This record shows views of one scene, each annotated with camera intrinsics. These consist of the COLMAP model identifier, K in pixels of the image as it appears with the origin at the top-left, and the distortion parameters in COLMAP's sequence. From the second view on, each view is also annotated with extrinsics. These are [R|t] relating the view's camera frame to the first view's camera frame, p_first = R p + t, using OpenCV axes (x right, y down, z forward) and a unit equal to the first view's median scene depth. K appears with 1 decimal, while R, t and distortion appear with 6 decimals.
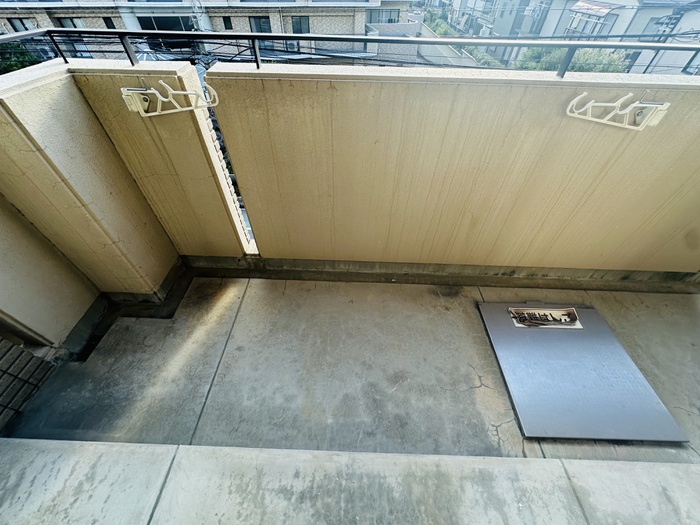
lens RADIAL K [[281.3, 0, 349.3], [0, 281.3, 263.7], [0, 0, 1]] dist [0.000364, 0.000659]
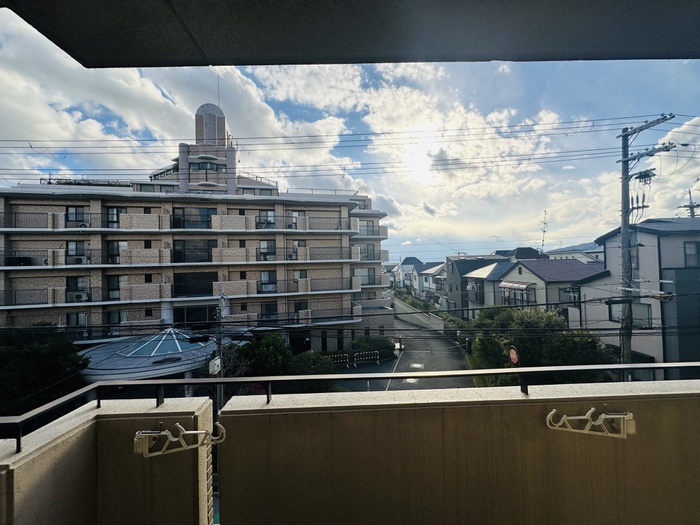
lens RADIAL K [[281.3, 0, 349.3], [0, 281.3, 263.7], [0, 0, 1]] dist [0.000364, 0.000659]
pose [[0.998216, -0.038961, 0.045235, -0.019680], [0.059631, 0.687178, -0.724038, -0.227932], [-0.002875, 0.725444, 0.688276, -0.205014]]
